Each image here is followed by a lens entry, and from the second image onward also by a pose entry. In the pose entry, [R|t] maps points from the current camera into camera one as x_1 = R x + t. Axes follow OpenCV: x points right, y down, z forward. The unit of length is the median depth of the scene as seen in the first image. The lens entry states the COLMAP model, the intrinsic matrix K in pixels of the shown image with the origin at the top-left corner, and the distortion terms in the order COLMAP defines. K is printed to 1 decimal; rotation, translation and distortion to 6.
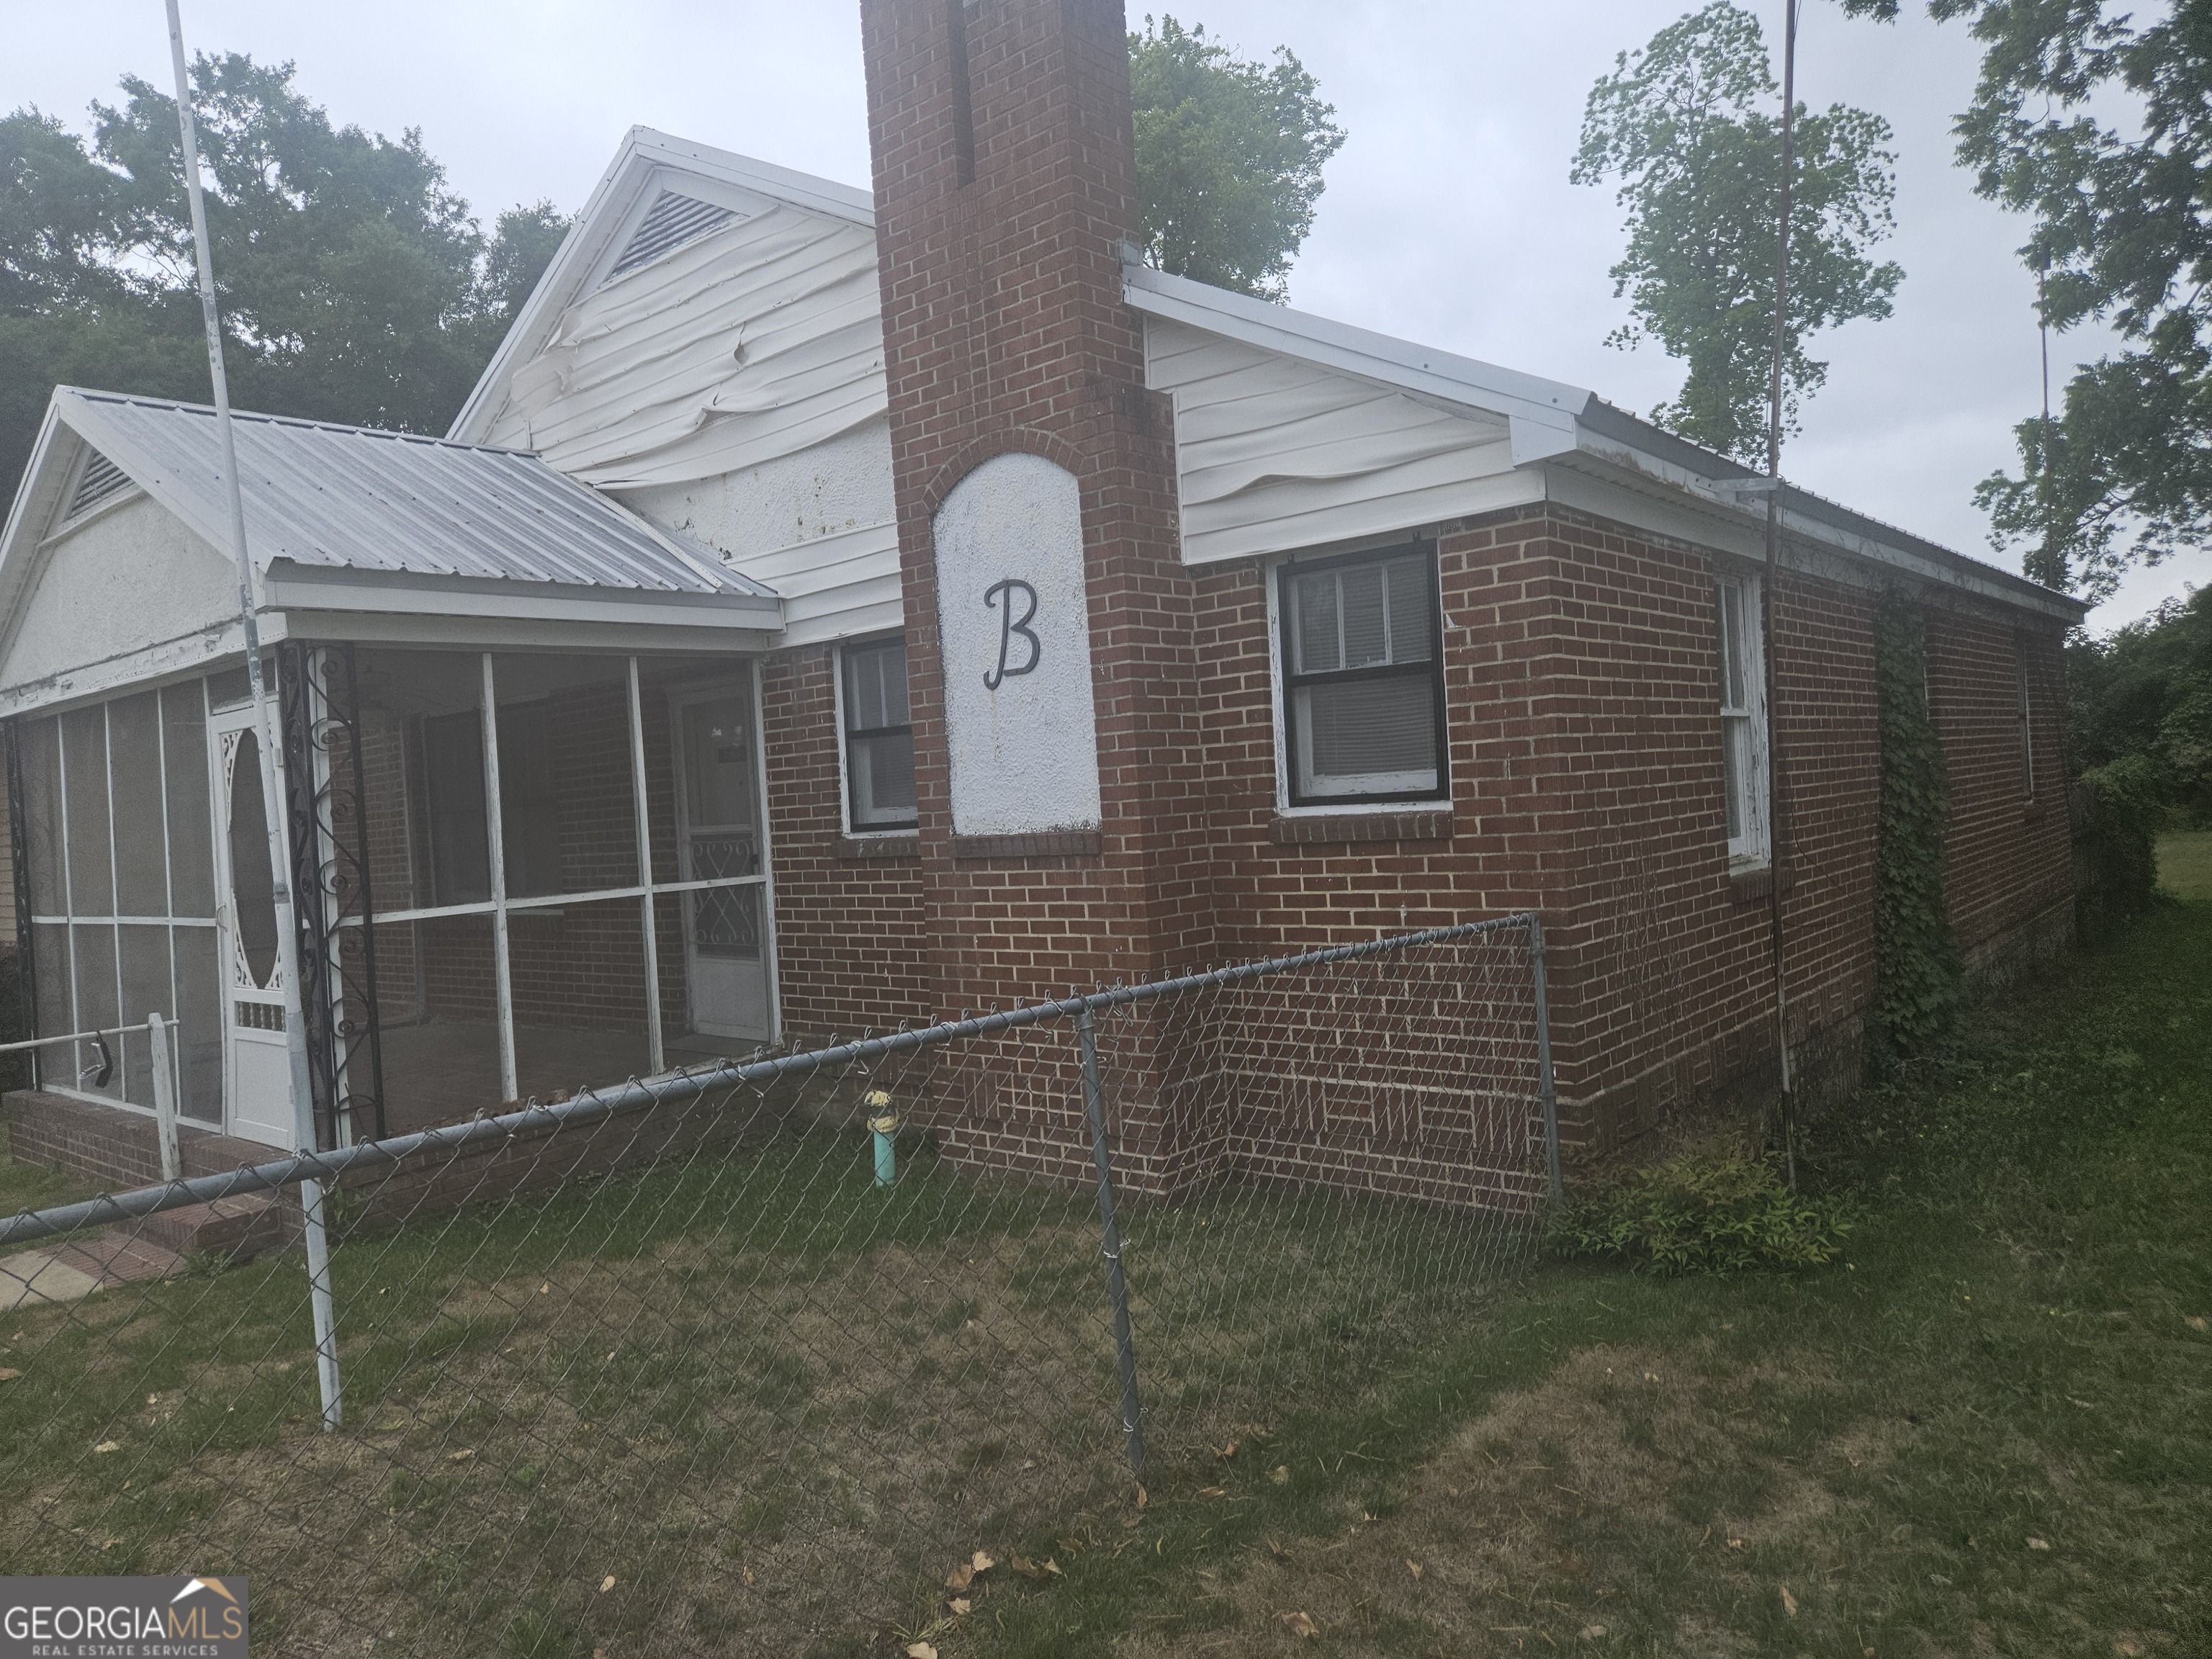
lens RADIAL K [[1485.7, 0, 1079.7], [0, 1485.7, 814.7], [0, 0, 1]] dist [0.065309, -0.049438]
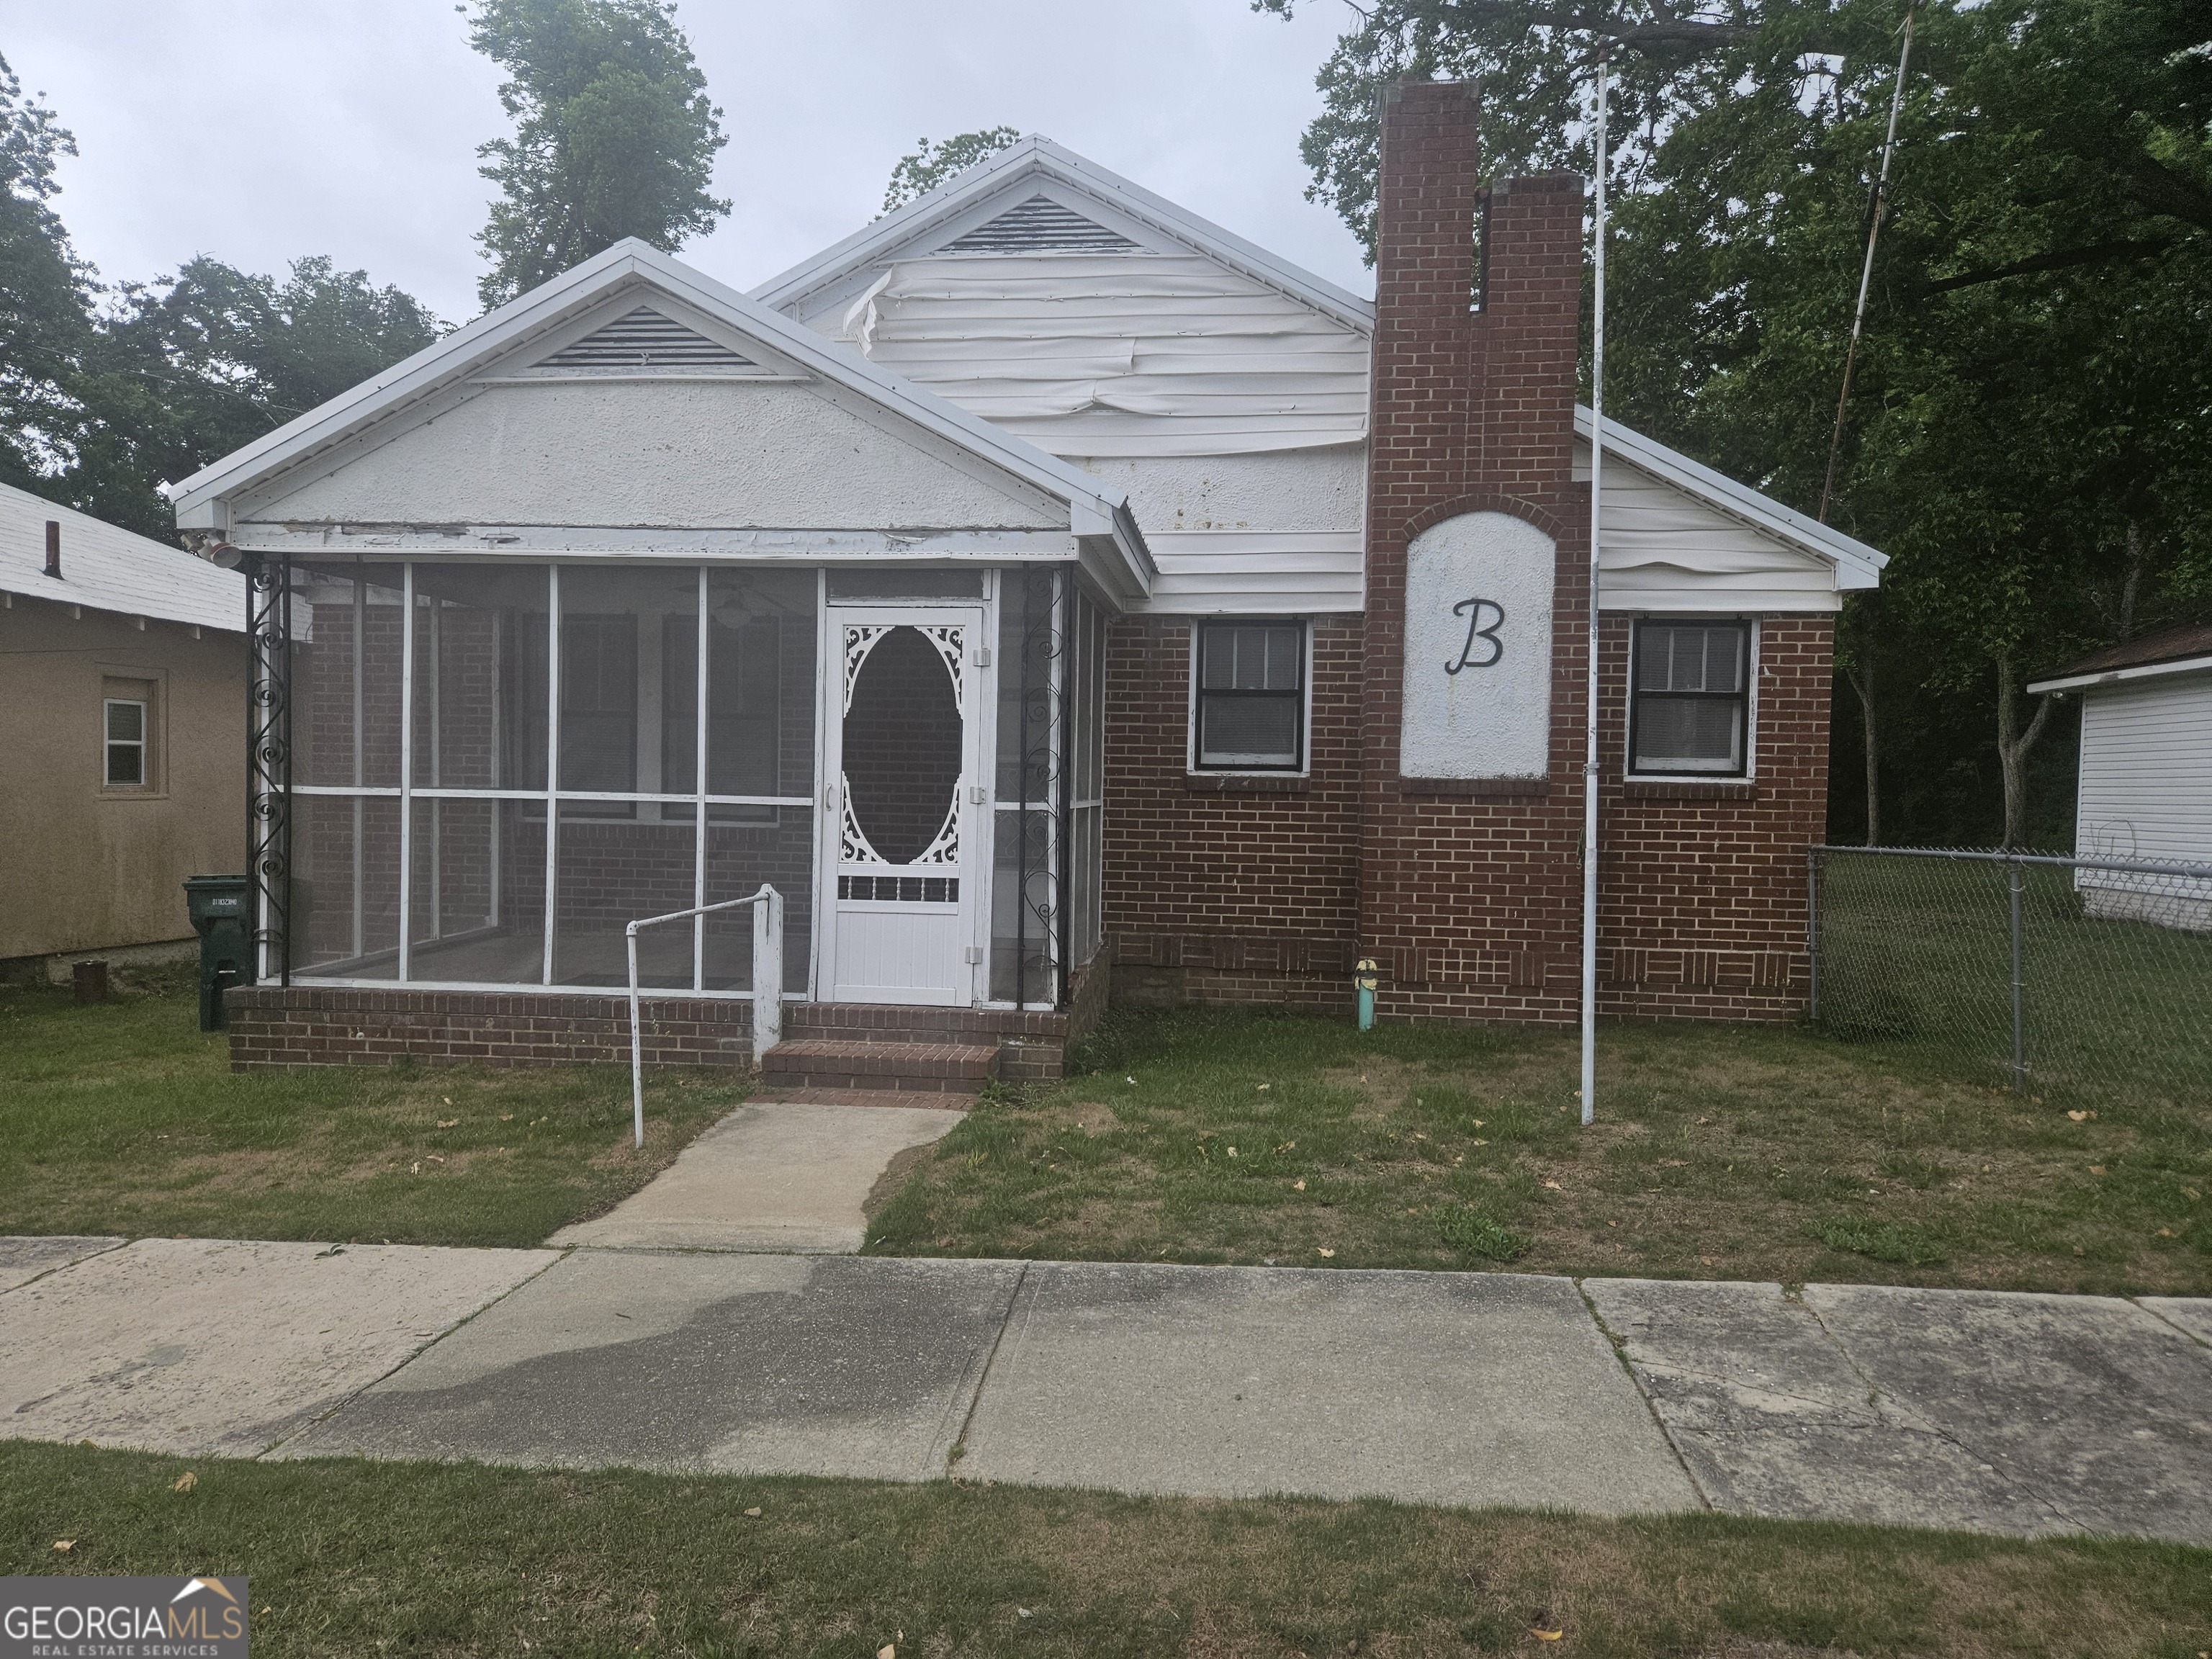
lens RADIAL K [[1485.7, 0, 1107.9], [0, 1485.7, 839.2], [0, 0, 1]] dist [0.065309, -0.049438]
pose [[0.817557, 0.061115, 0.572596, -1.138956], [-0.065206, 0.997782, -0.013395, 0.112560], [-0.572144, -0.026386, 0.819729, 0.030280]]
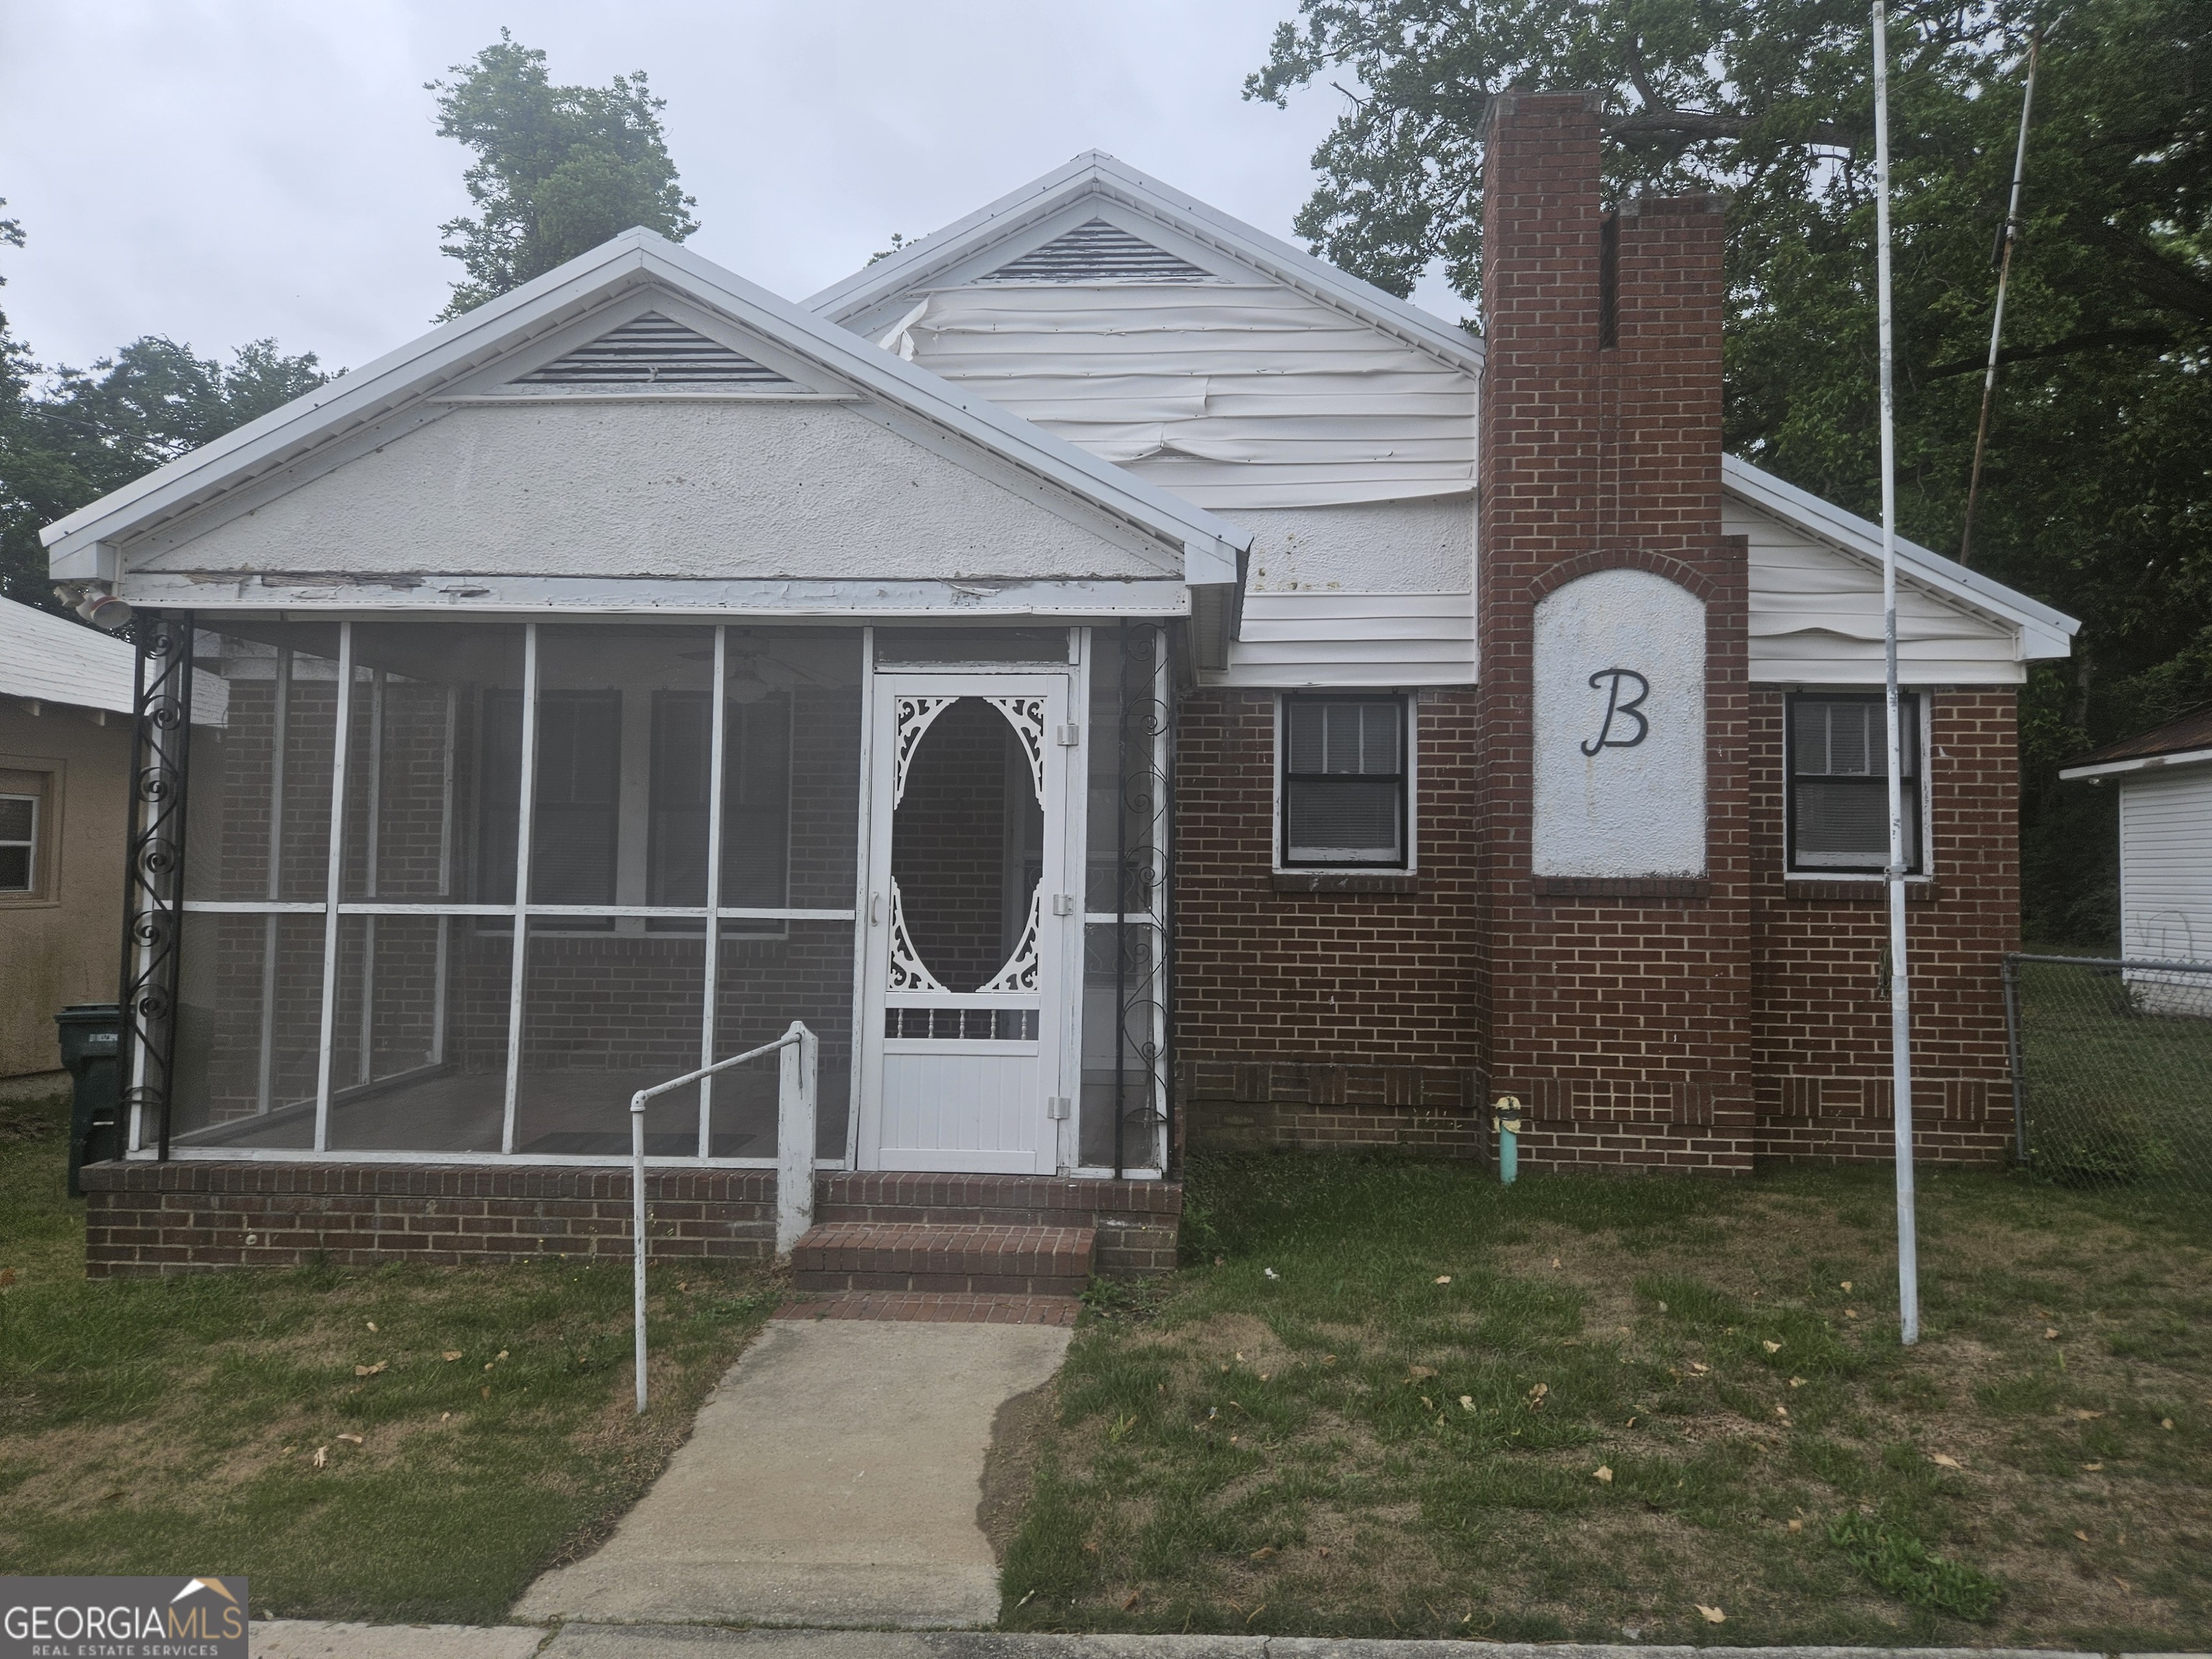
lens RADIAL K [[1485.7, 0, 1134.9], [0, 1485.7, 804.8], [0, 0, 1]] dist [0.065309, -0.049438]
pose [[0.790085, 0.104236, 0.604070, -1.092231], [-0.055716, 0.993569, -0.098574, 0.095923], [-0.610460, 0.044225, 0.790811, 0.277626]]
